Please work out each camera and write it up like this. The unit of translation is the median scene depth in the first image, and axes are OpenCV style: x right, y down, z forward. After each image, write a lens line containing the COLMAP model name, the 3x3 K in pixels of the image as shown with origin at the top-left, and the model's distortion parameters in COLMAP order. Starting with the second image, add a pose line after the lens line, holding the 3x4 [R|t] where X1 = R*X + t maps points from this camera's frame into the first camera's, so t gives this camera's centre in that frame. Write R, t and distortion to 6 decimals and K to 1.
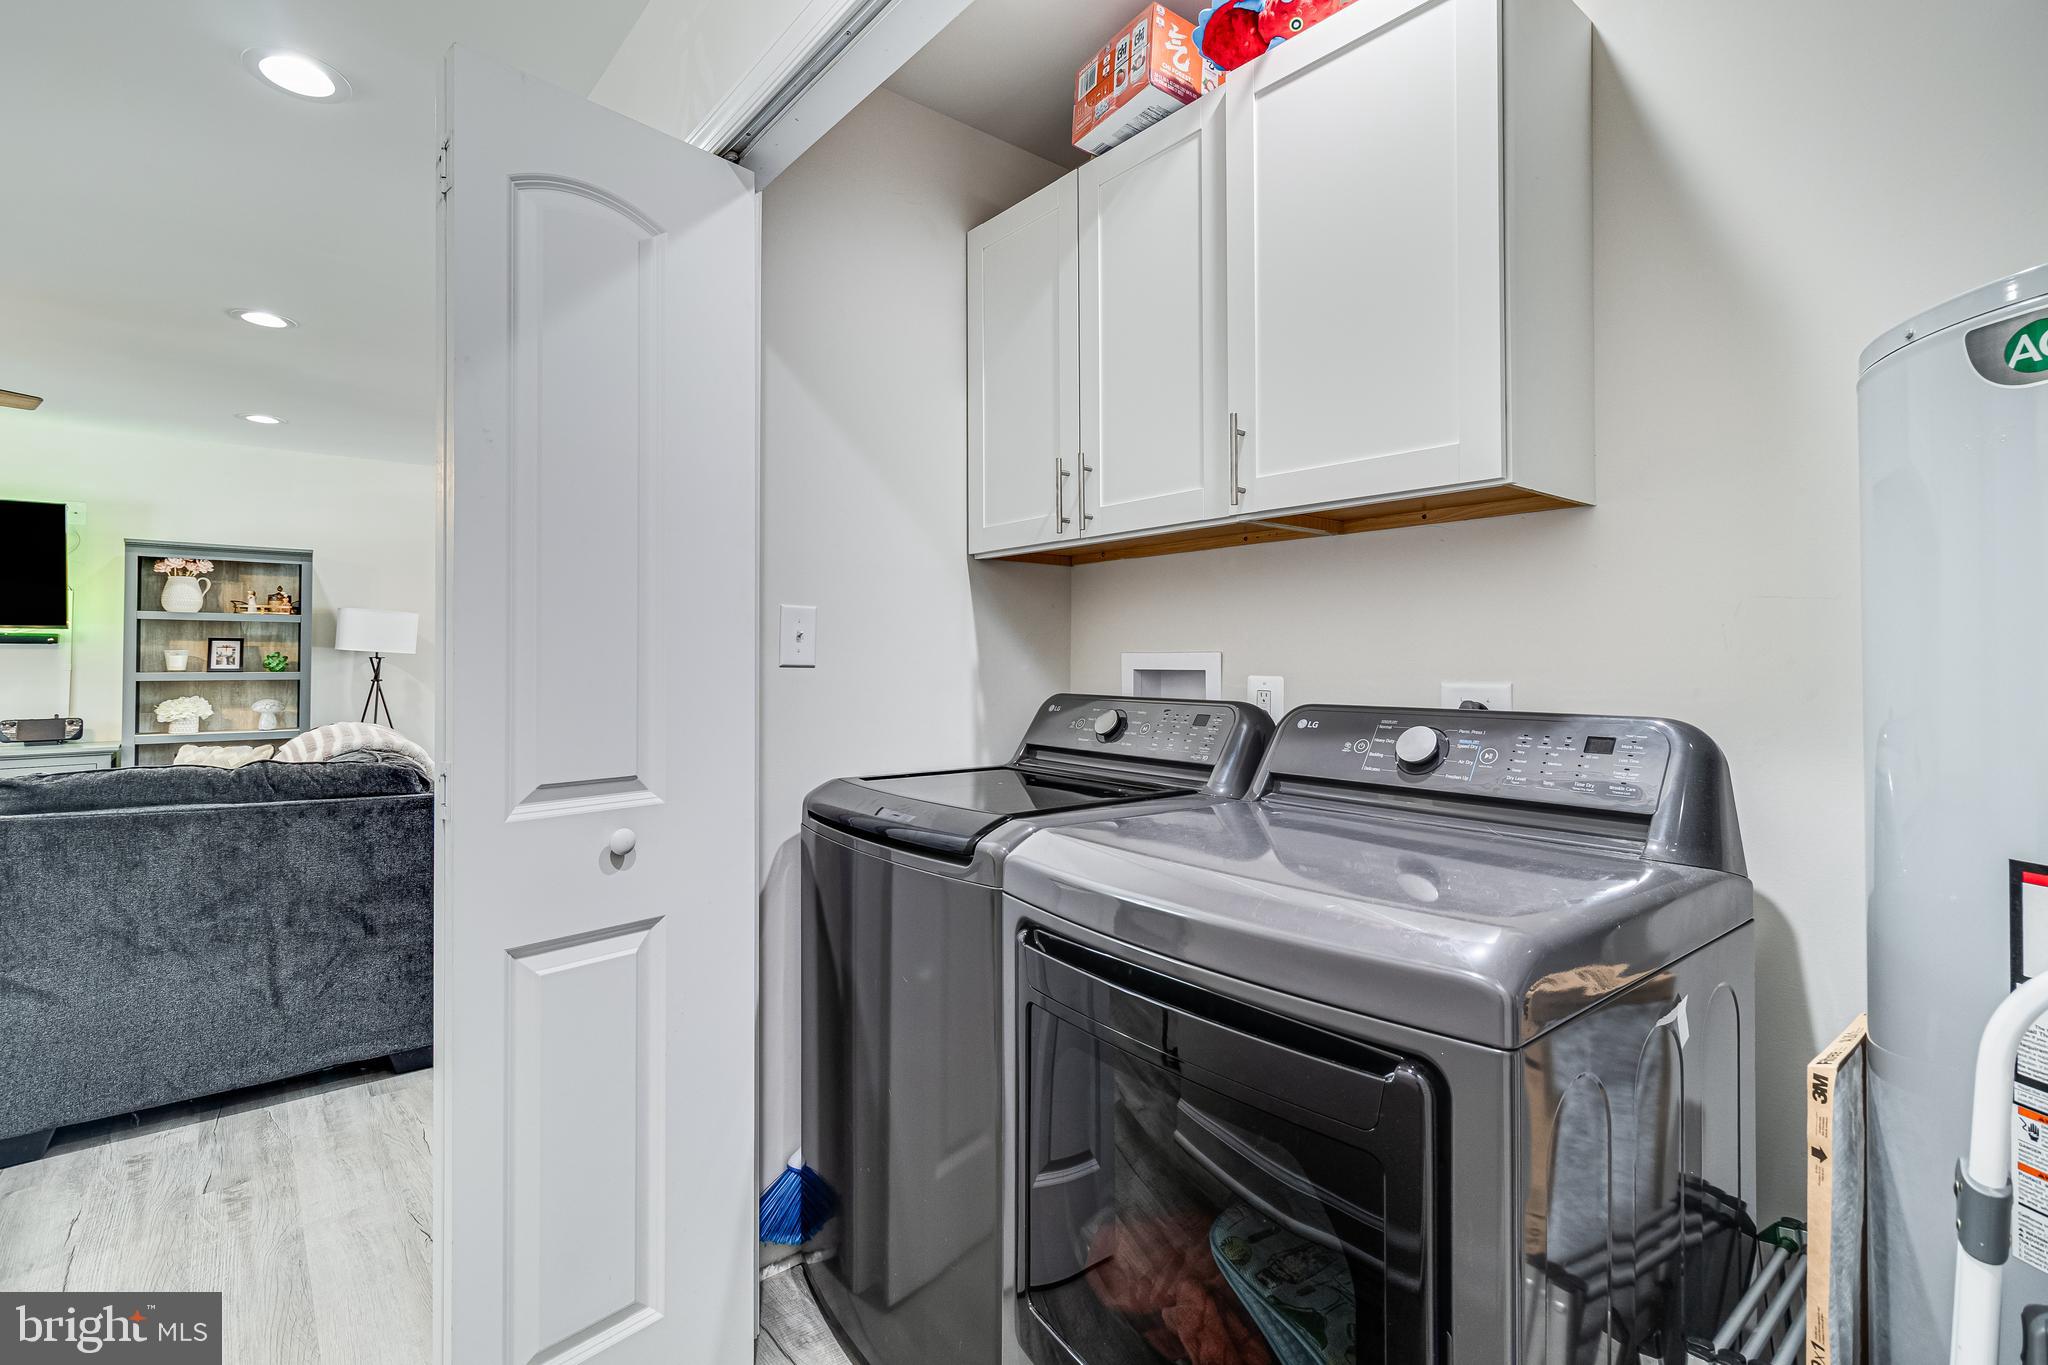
lens RADIAL K [[958.6, 0, 1022.4], [0, 958.6, 668.7], [0, 0, 1]] dist [-0.000060, -0.000044]
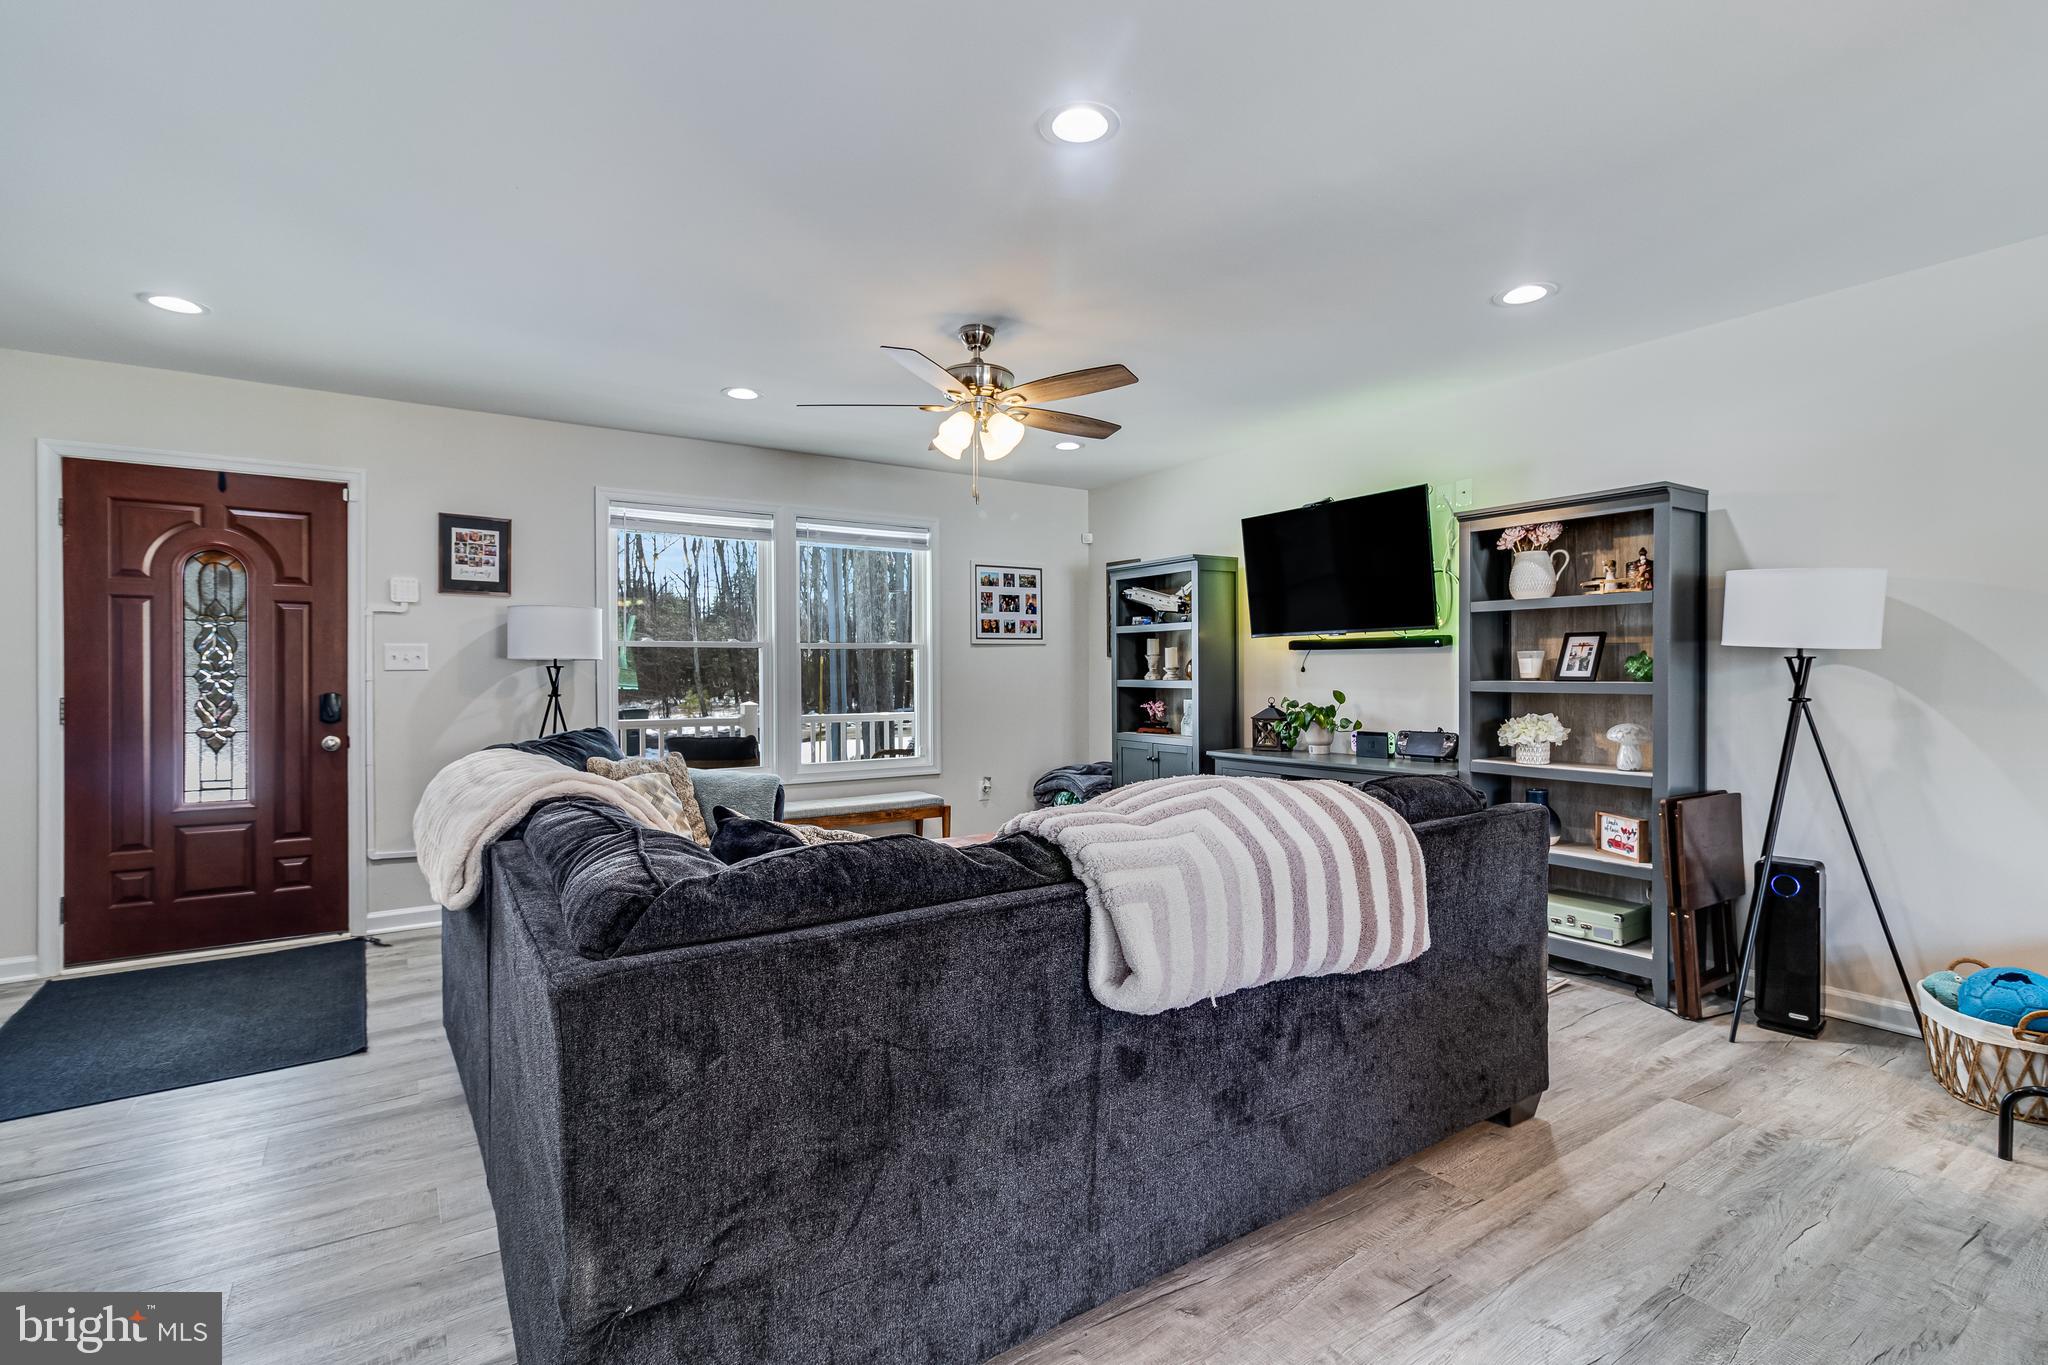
lens RADIAL K [[958.6, 0, 1024.6], [0, 958.6, 670.3], [0, 0, 1]] dist [-0.000060, -0.000044]
pose [[-0.110994, 0.003676, -0.993814, -0.095722], [0.002215, 0.999992, 0.003451, -0.007693], [0.993819, -0.001818, -0.111001, 0.686138]]
